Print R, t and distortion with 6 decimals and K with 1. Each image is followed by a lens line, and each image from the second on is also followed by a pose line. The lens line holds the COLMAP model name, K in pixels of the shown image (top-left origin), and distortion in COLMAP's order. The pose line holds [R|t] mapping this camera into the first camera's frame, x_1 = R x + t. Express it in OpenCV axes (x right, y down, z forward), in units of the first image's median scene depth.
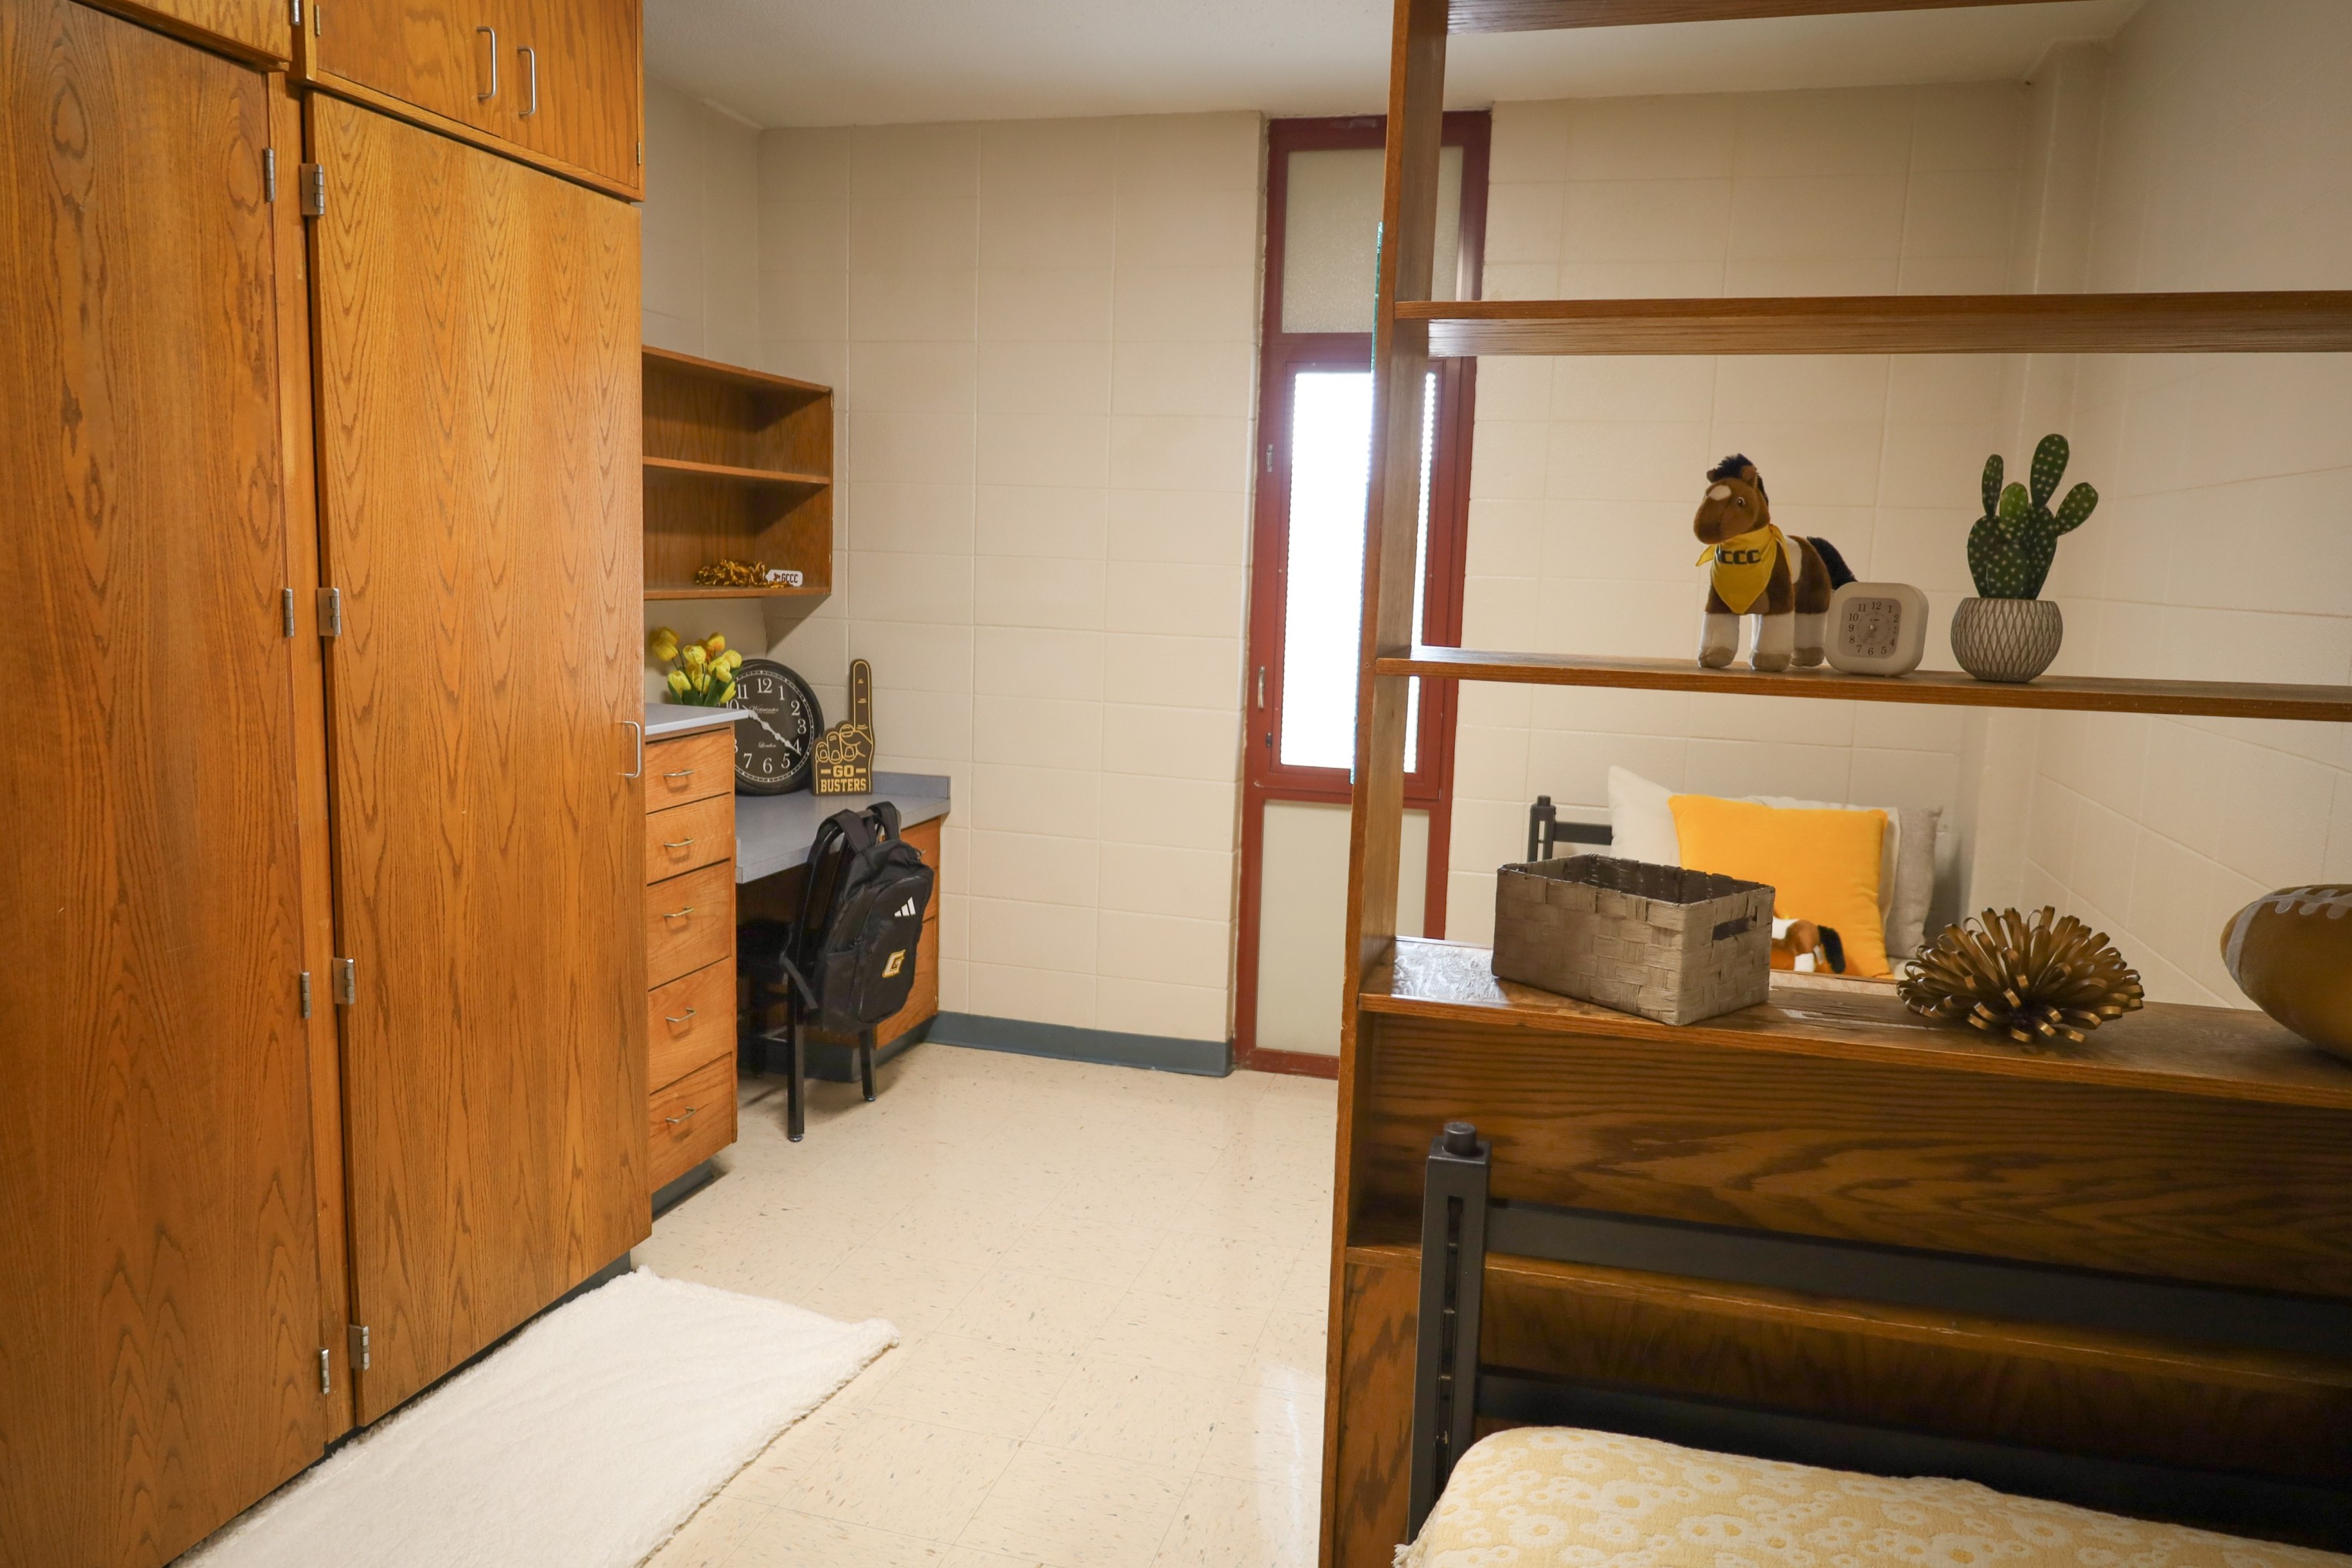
lens RADIAL K [[1587.0, 0, 1180.3], [0, 1587.0, 786.7], [0, 0, 1]] dist [-0.033017, 0.012180]
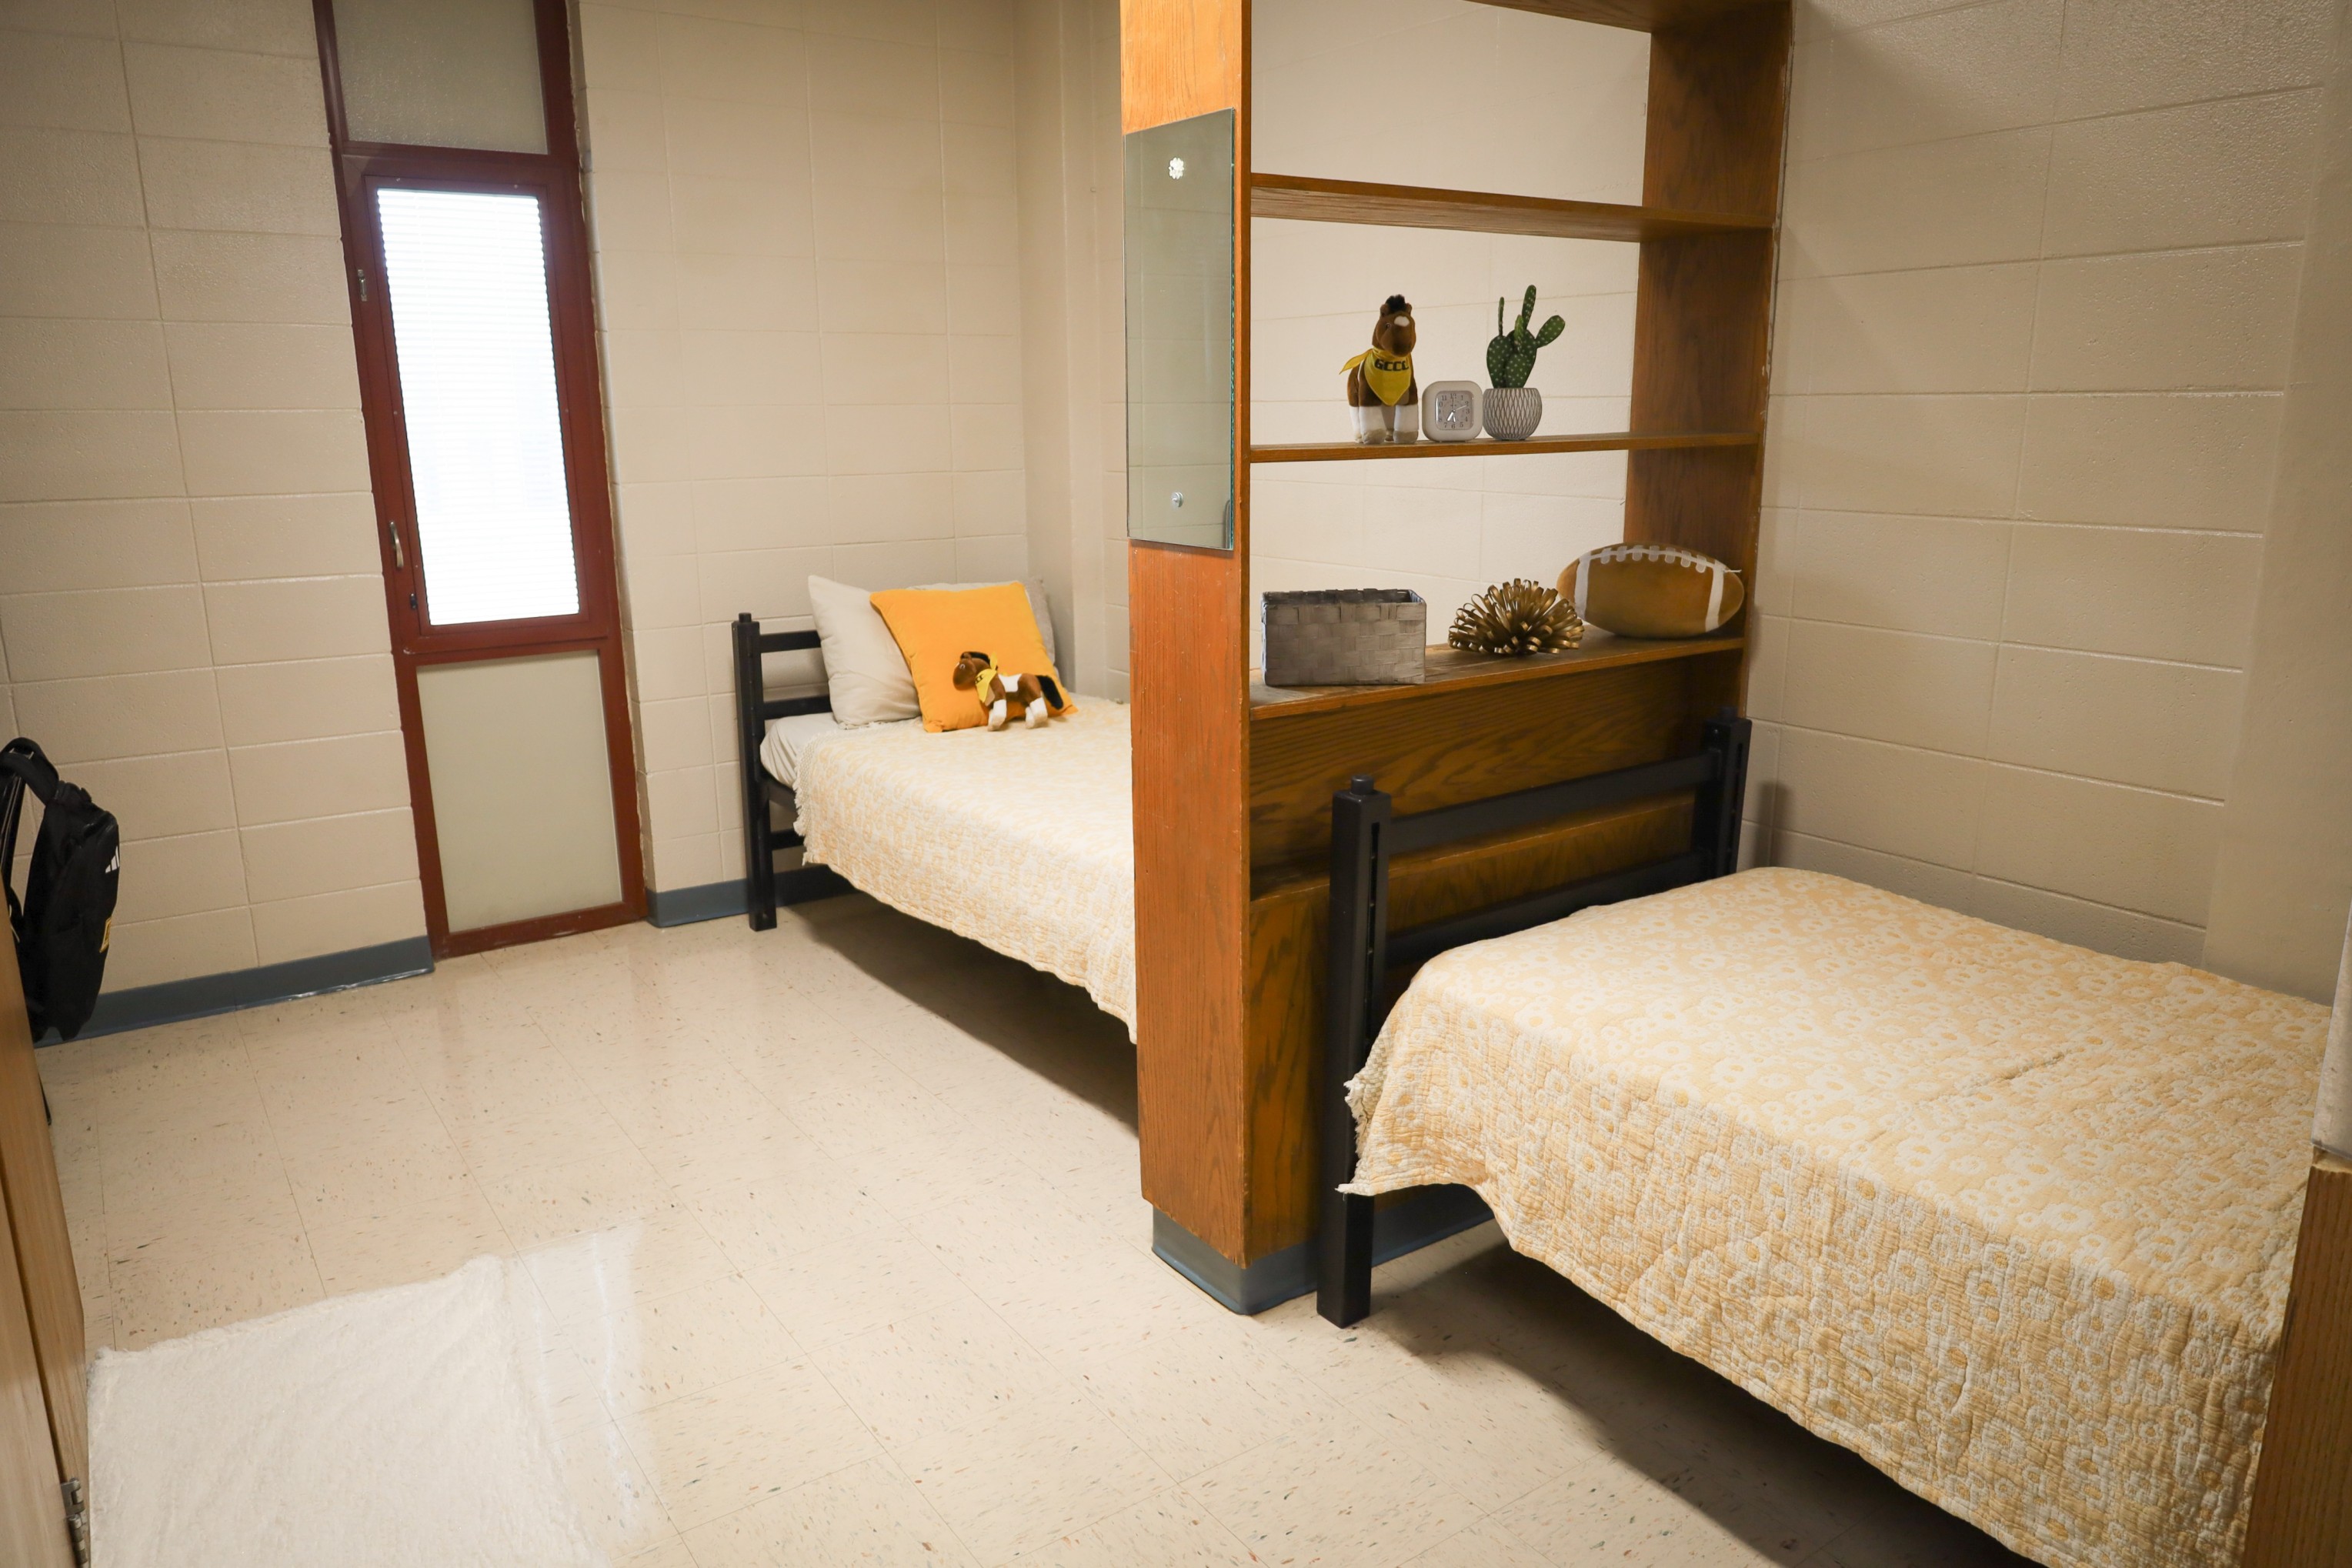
lens RADIAL K [[1587.0, 0, 1179.9], [0, 1587.0, 792.0], [0, 0, 1]] dist [-0.033017, 0.012180]
pose [[0.633498, -0.218231, 0.742331, -0.940577], [0.140368, 0.975896, 0.167106, -0.031910], [-0.760905, -0.001662, 0.648861, 0.189851]]
